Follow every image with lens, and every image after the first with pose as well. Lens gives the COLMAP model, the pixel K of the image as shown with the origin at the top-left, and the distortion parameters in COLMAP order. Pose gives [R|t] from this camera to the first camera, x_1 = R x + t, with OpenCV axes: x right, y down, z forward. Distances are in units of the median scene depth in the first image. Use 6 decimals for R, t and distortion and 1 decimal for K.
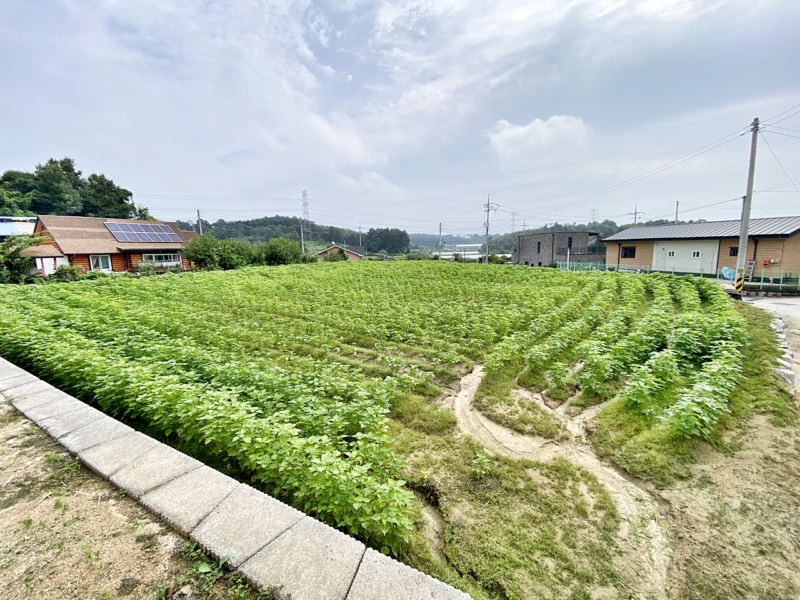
lens RADIAL K [[325.2, 0, 396.3], [0, 325.2, 303.8], [0, 0, 1]] dist [-0.000436, -0.004458]
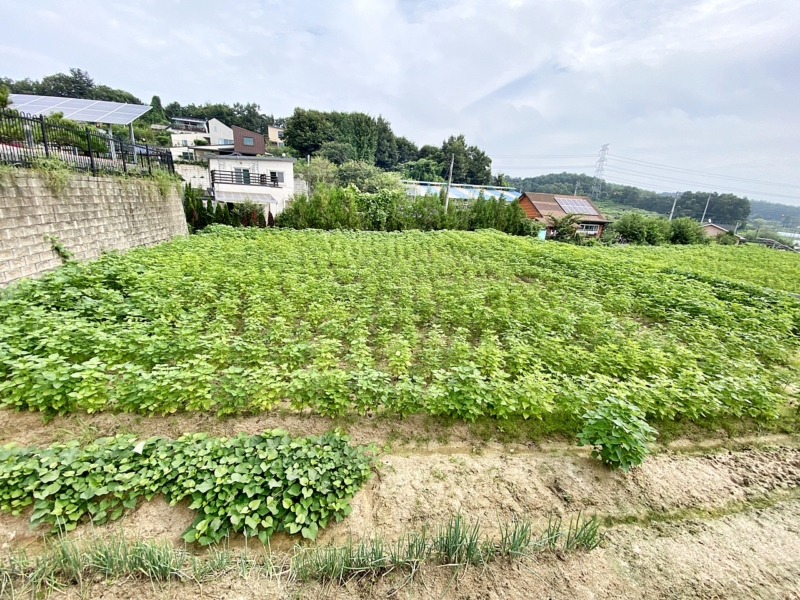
lens RADIAL K [[325.2, 0, 403.0], [0, 325.2, 299.6], [0, 0, 1]] dist [-0.000436, -0.004458]
pose [[0.742563, 0.254487, -0.619545, -0.164426], [-0.181345, 0.966845, 0.179793, 0.015262], [0.644759, -0.021156, 0.764093, -0.195828]]
